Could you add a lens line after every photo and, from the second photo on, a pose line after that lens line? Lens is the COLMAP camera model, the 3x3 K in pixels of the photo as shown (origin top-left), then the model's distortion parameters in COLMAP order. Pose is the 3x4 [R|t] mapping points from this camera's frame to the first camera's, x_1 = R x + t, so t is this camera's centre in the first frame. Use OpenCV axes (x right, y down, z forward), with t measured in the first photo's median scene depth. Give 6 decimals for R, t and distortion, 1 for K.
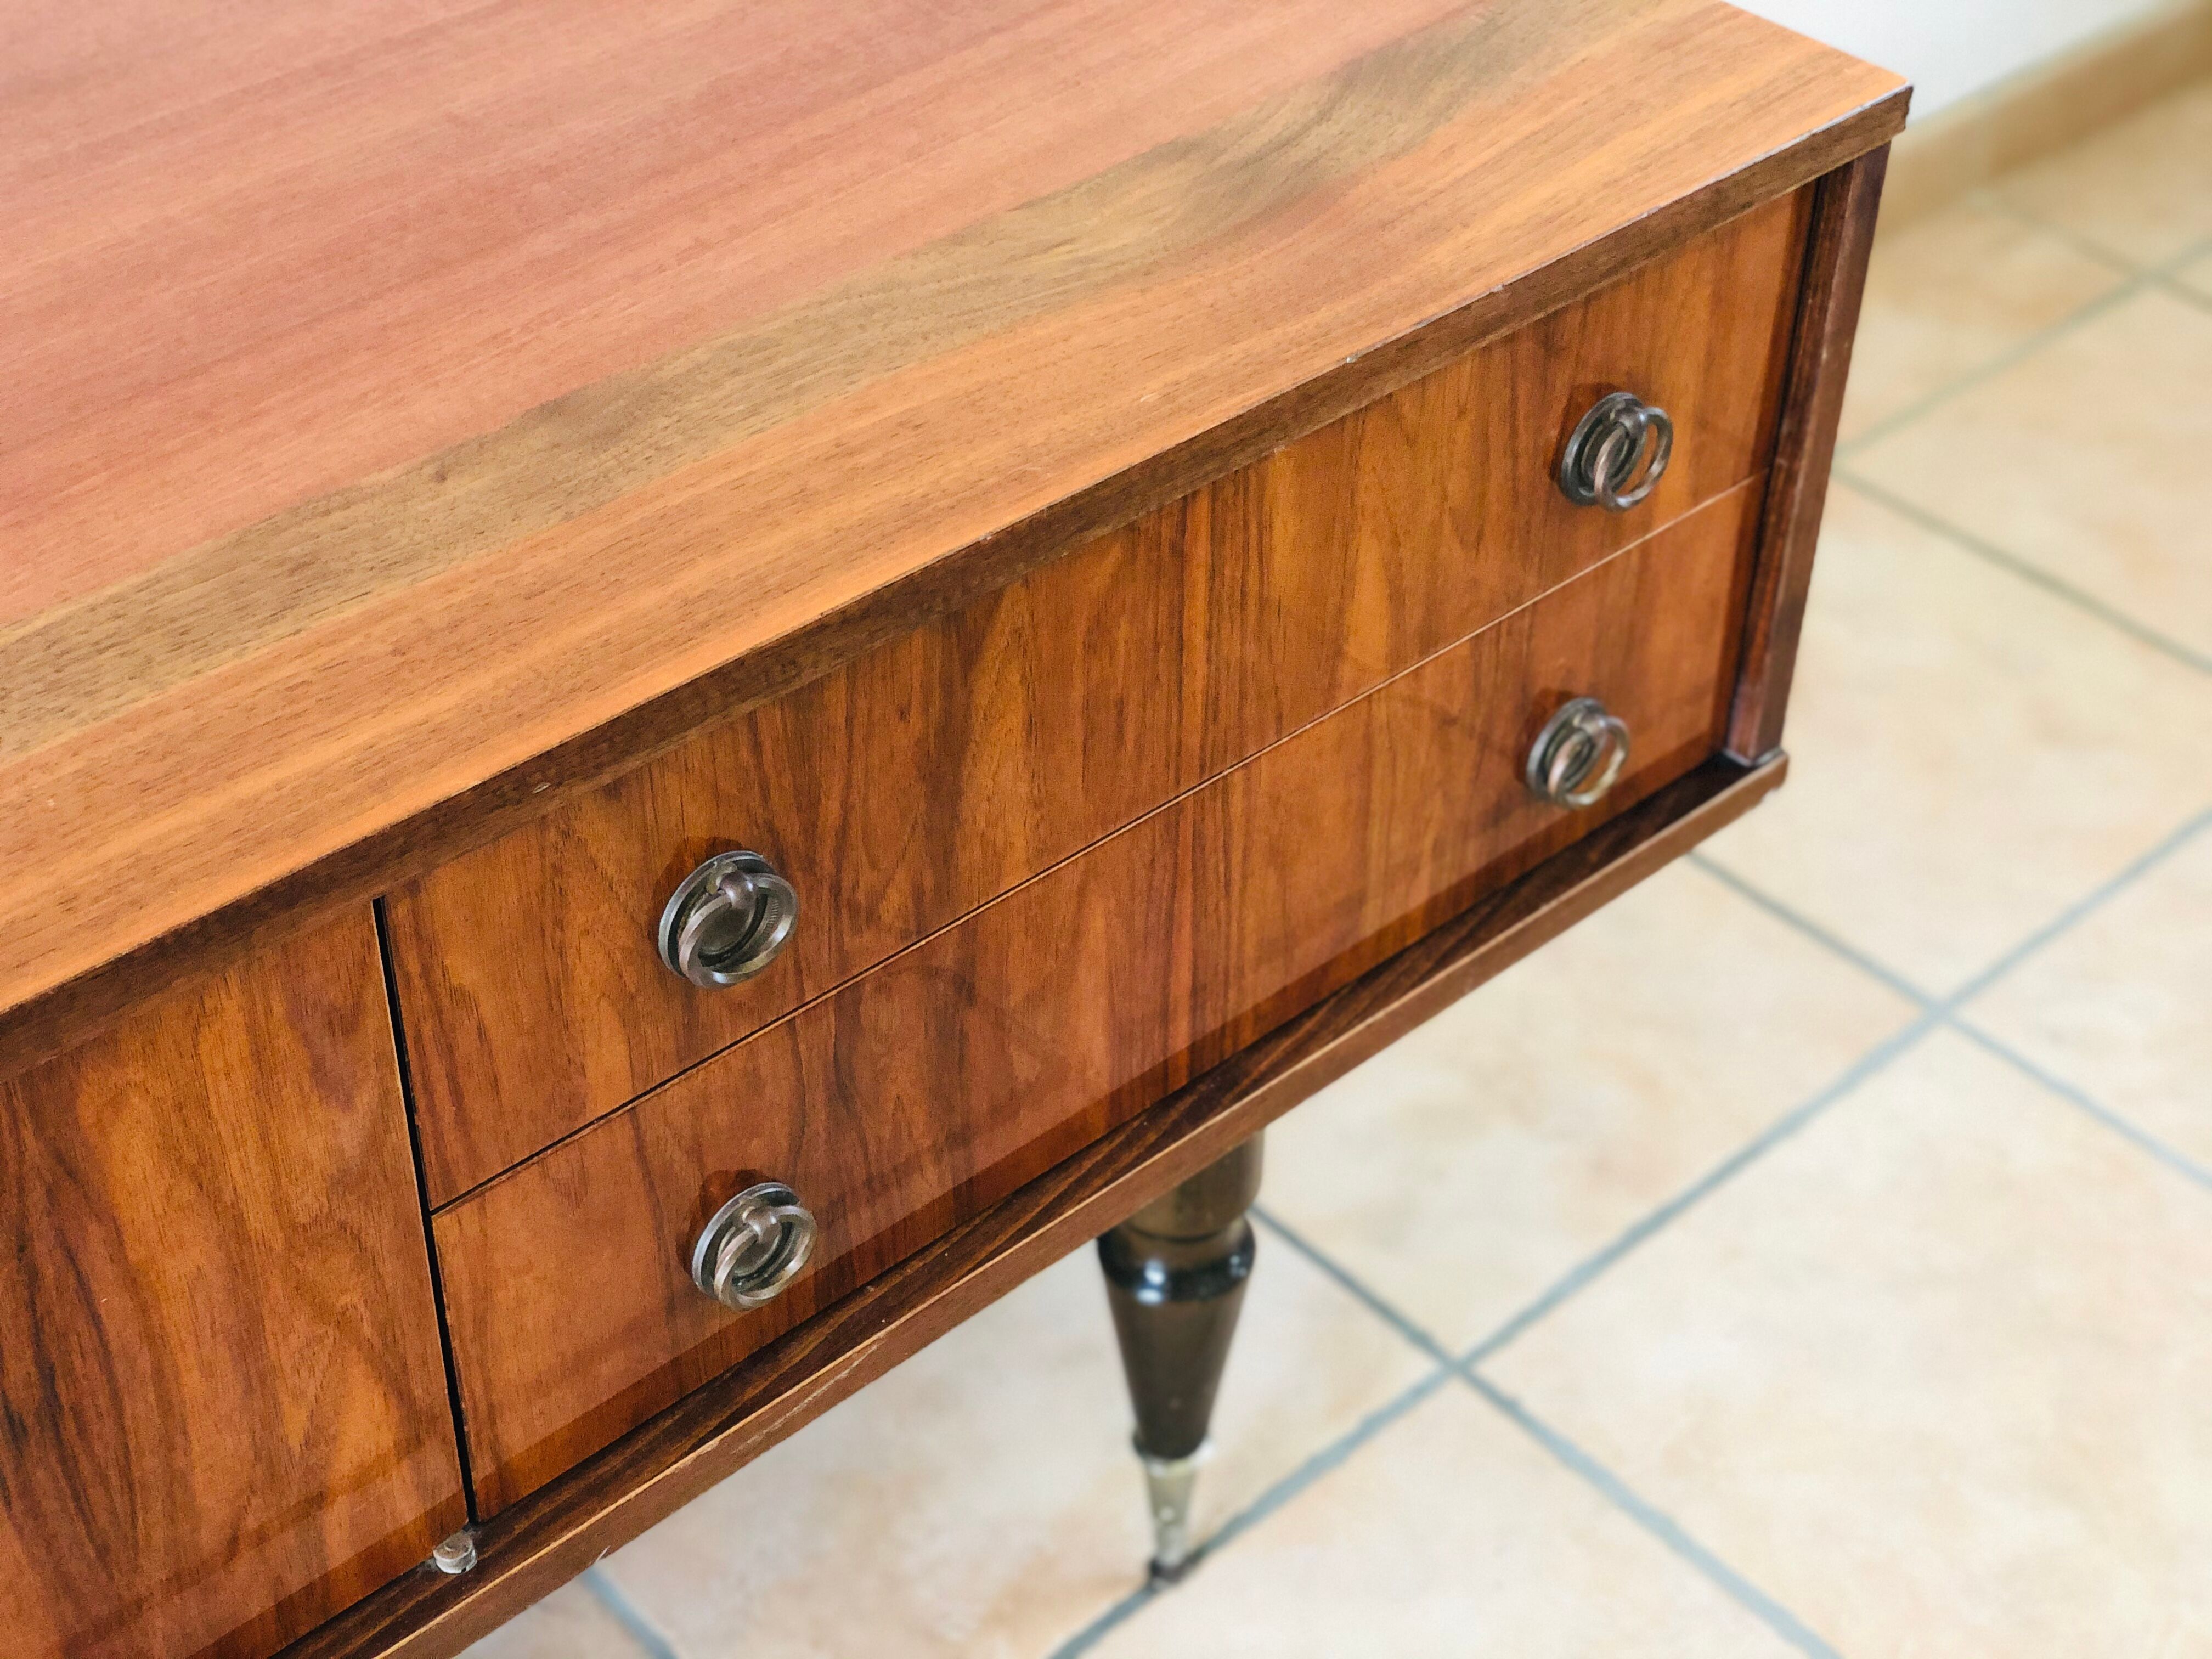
lens RADIAL K [[3327.1, 0, 1084.9], [0, 3327.1, 815.8], [0, 0, 1]] dist [0.050466, 0.000000]
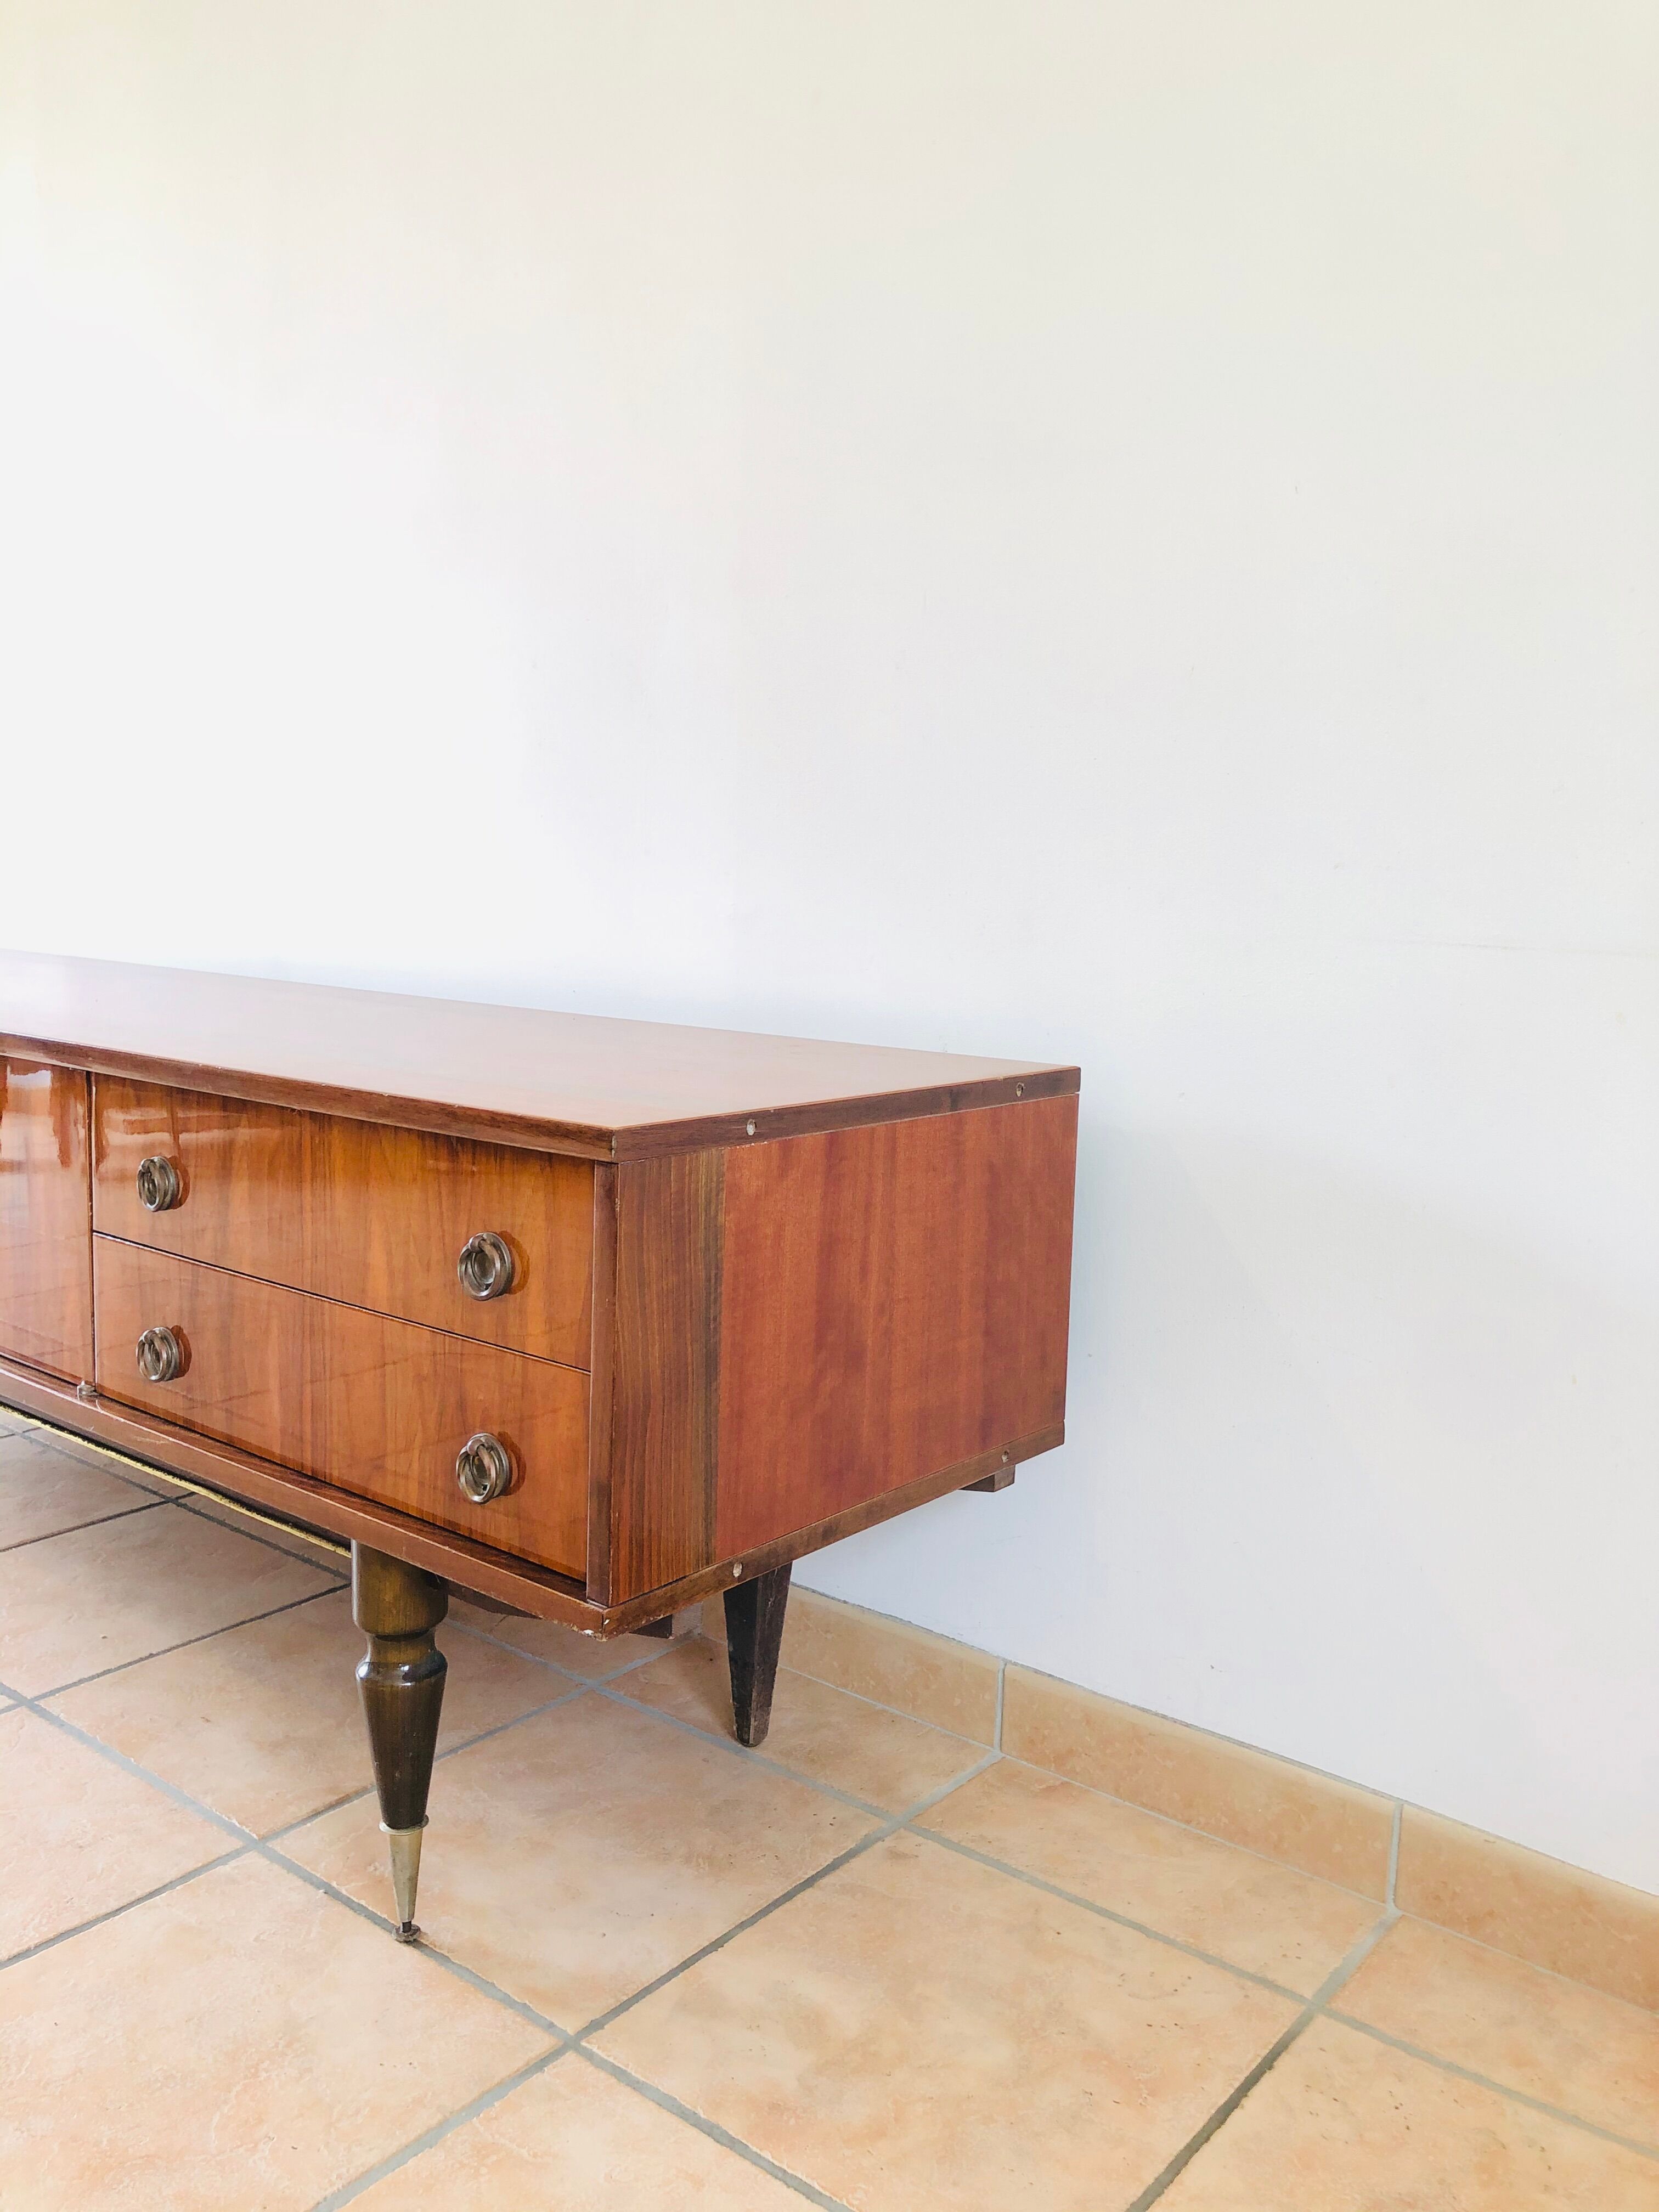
lens RADIAL K [[1836.3, 0, 828.0], [0, 1836.3, 1091.5], [0, 0, 1]] dist [0.019349, -0.011771]
pose [[0.148697, 0.121265, -0.981419, 1.239192], [-0.635827, 0.771831, -0.000967, -0.323369], [0.757373, 0.624156, 0.191873, 0.951580]]
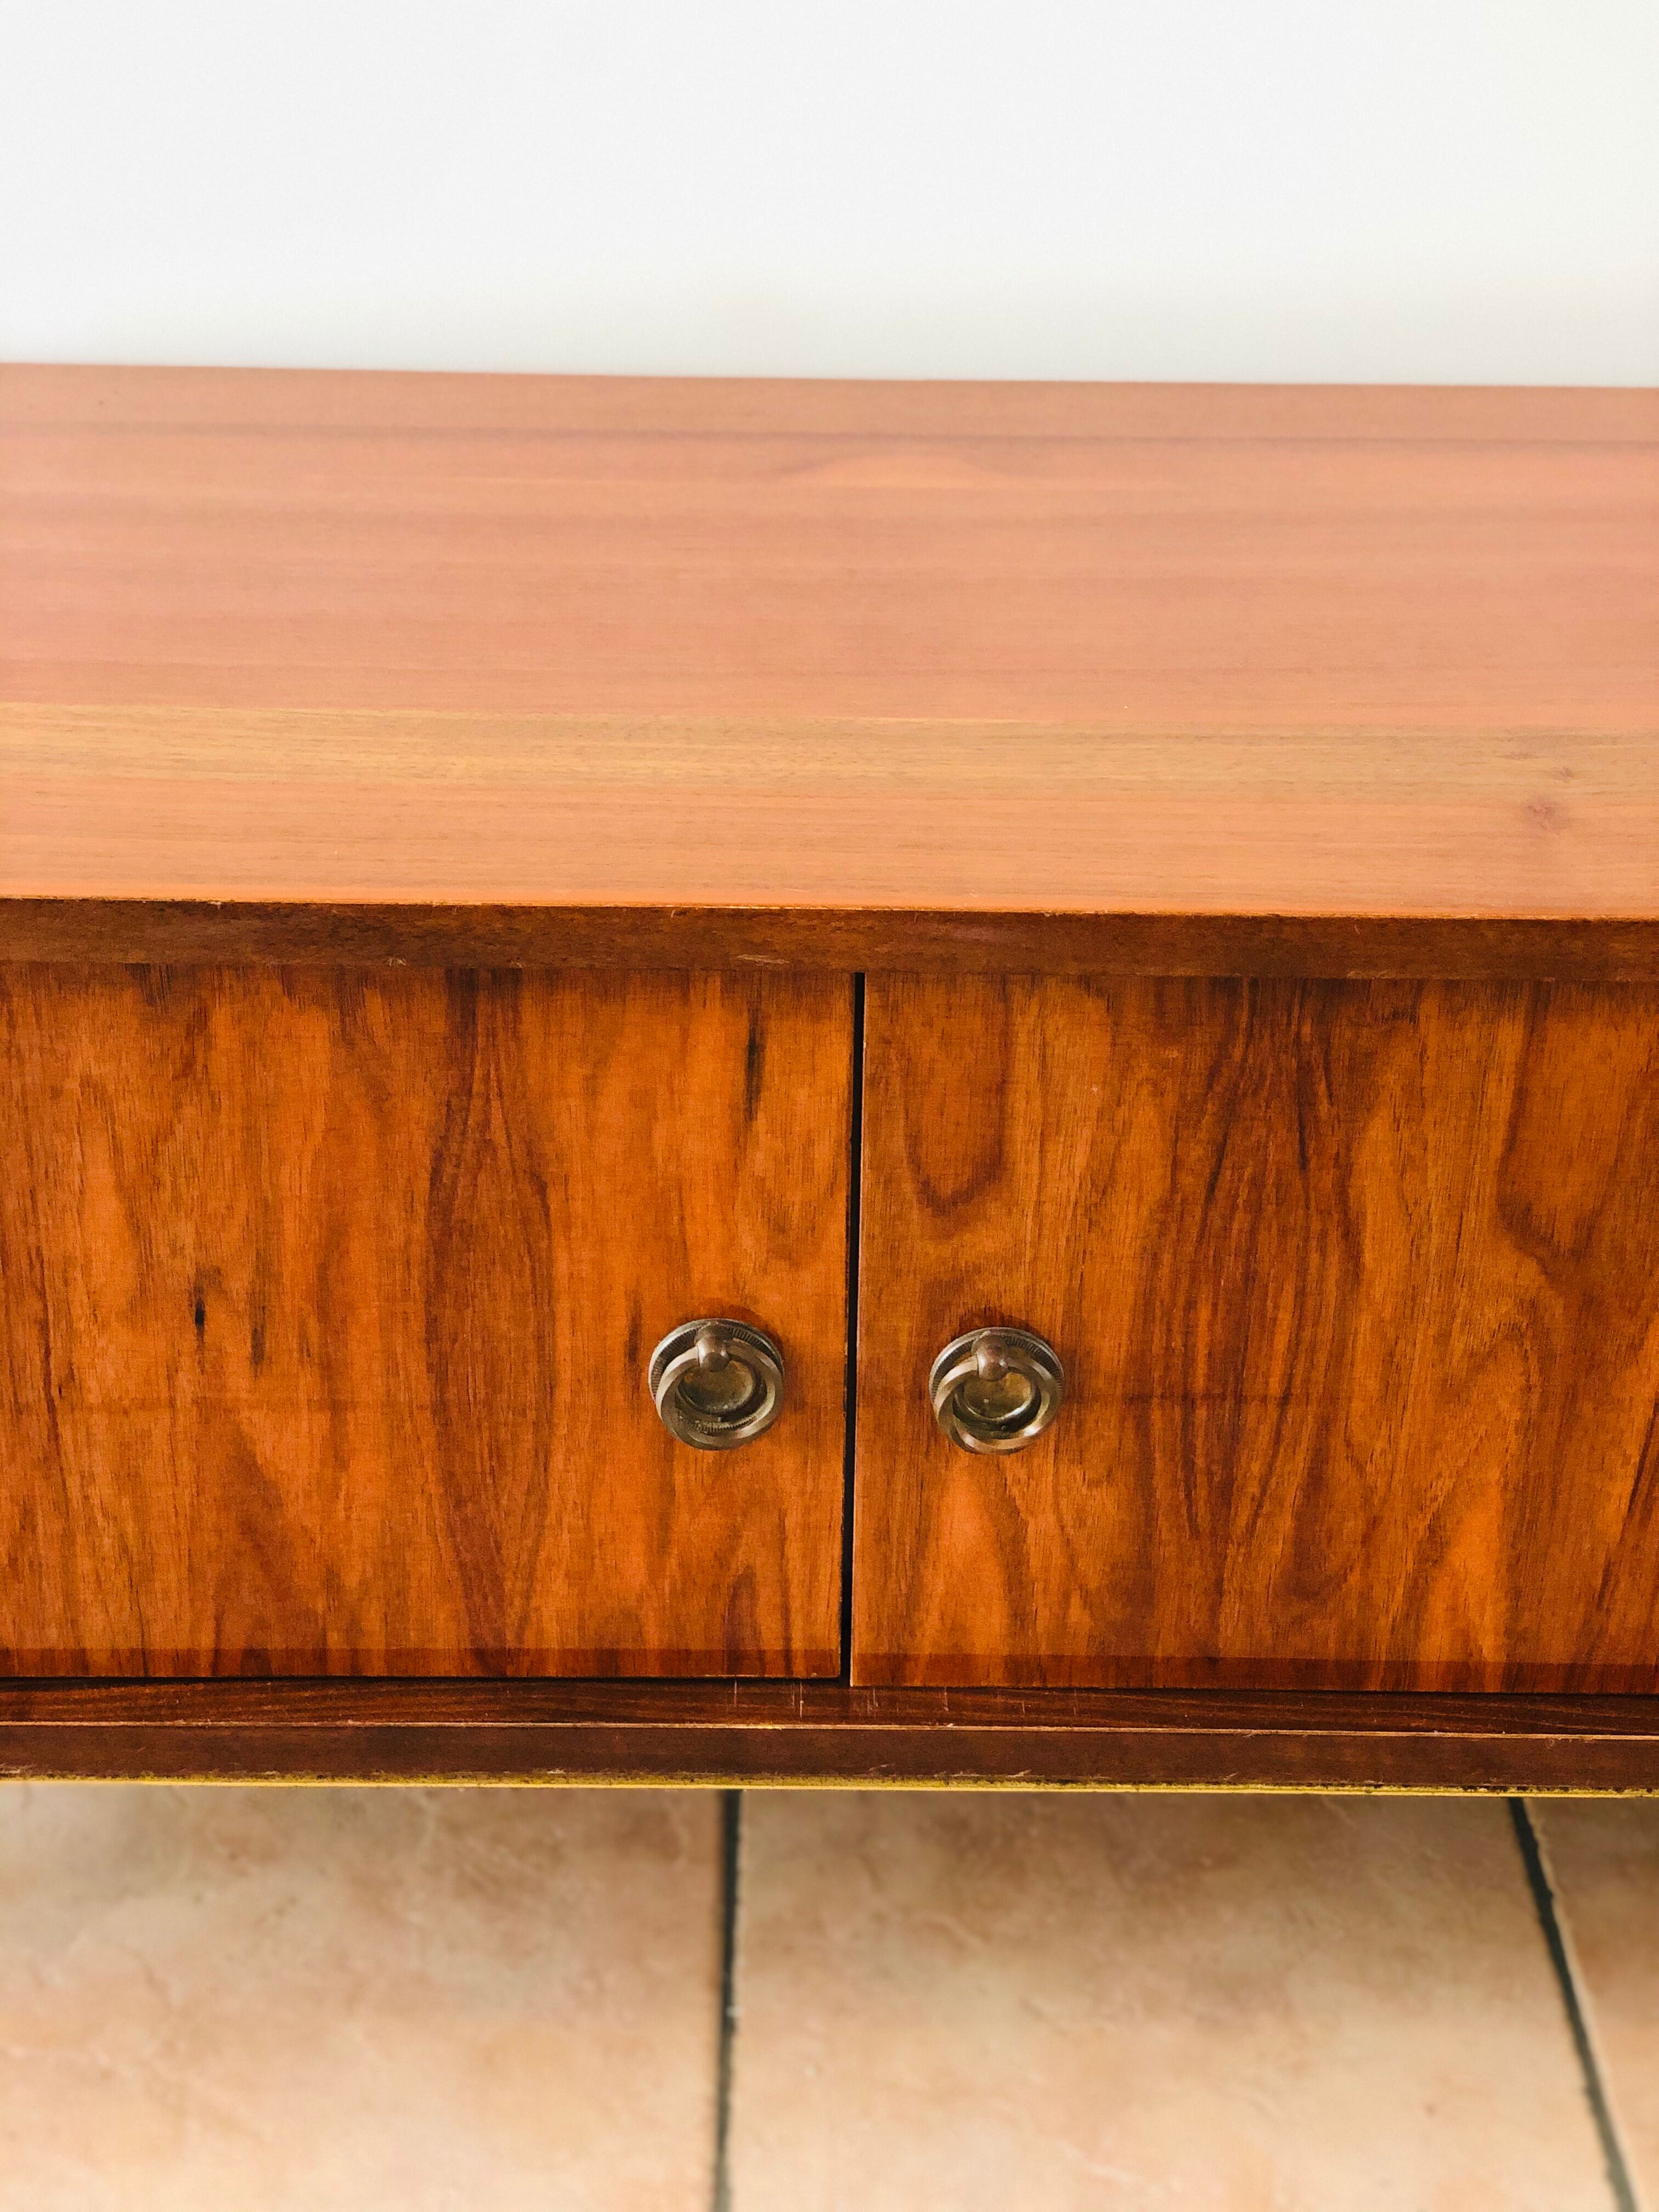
lens RADIAL K [[3398.3, 0, 836.5], [0, 3398.3, 1123.2], [0, 0, 1]] dist [-0.014044, 0.000000]
pose [[0.747802, 0.325047, -0.578910, -0.008139], [-0.422306, 0.905699, -0.036976, 0.289901], [0.512299, 0.272128, 0.814553, -0.196421]]
